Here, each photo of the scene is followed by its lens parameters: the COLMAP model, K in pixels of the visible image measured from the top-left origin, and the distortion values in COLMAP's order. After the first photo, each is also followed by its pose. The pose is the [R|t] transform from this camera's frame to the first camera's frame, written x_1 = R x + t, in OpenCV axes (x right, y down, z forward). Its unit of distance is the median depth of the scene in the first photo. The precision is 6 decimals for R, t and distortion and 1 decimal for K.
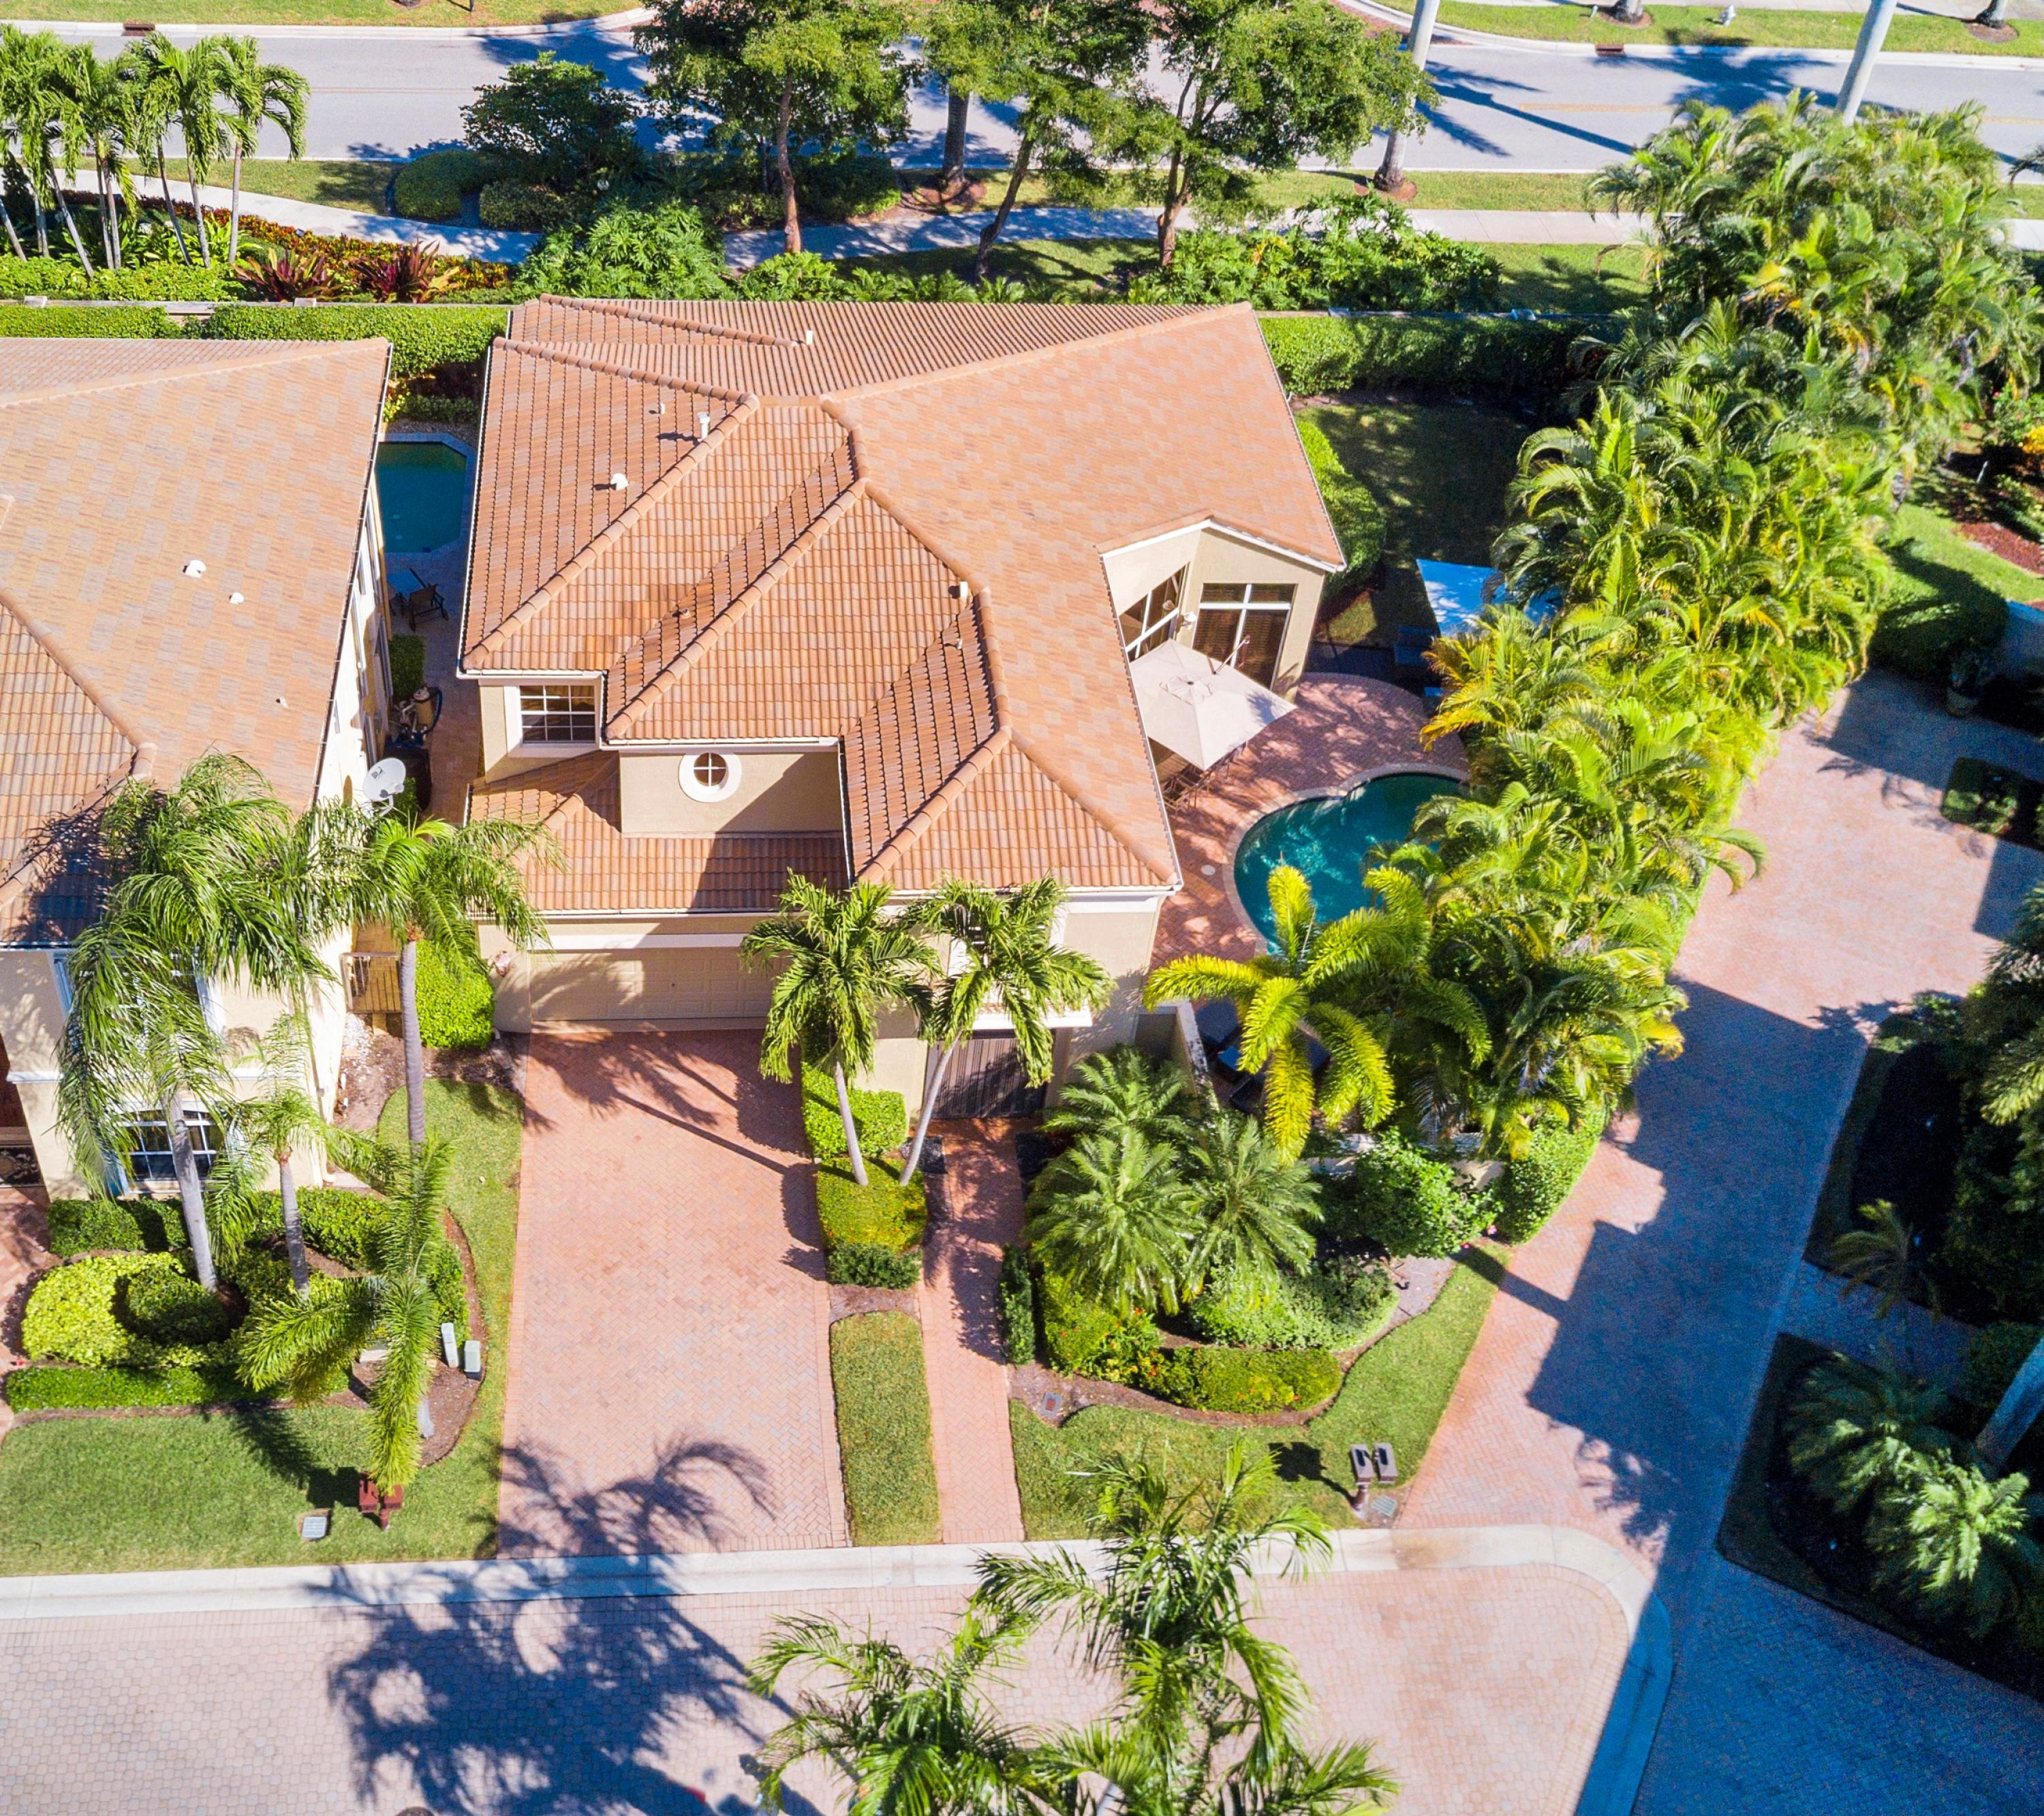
lens RADIAL K [[2328.9, 0, 1024.2], [0, 2328.9, 905.6], [0, 0, 1]] dist [-0.019923, 0.000000]
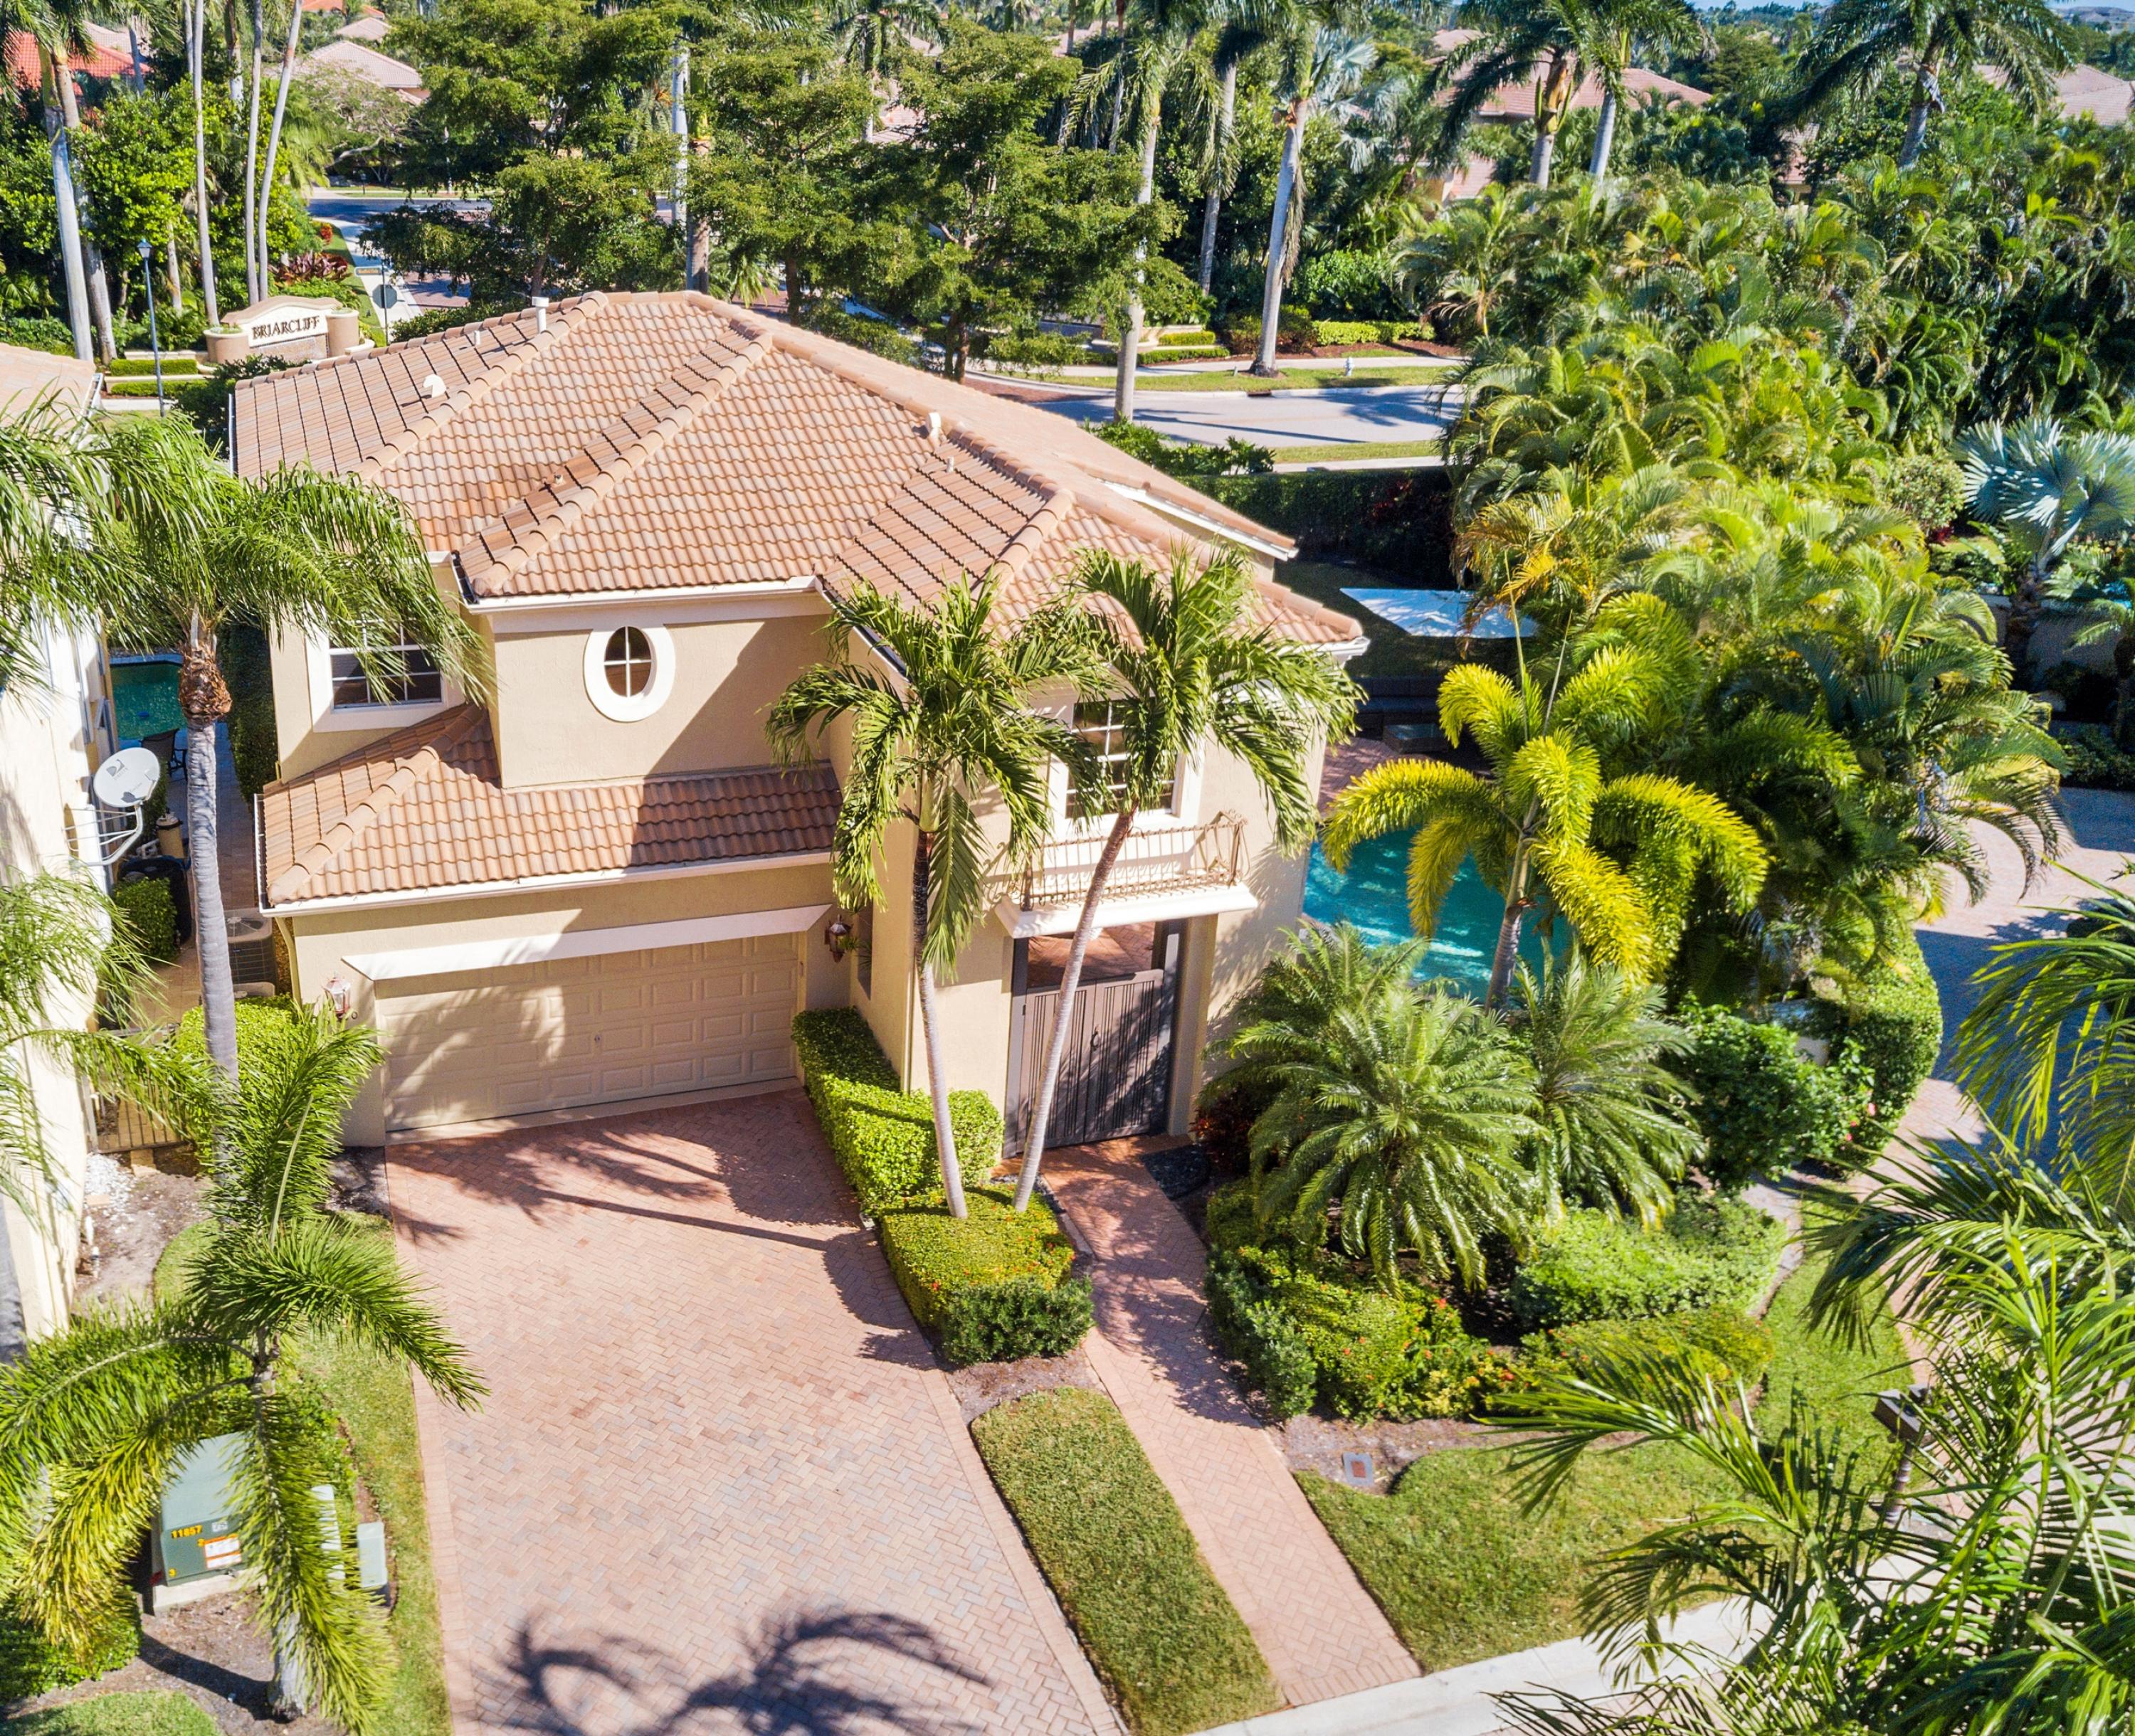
lens RADIAL K [[2016.2, 0, 1060.9], [0, 2016.2, 862.0], [0, 0, 1]] dist [-0.028311, 0.000000]
pose [[0.970178, -0.143516, 0.195338, -0.133902], [0.194075, 0.942734, -0.271269, 0.179160], [-0.145220, 0.301090, 0.942473, 0.437580]]
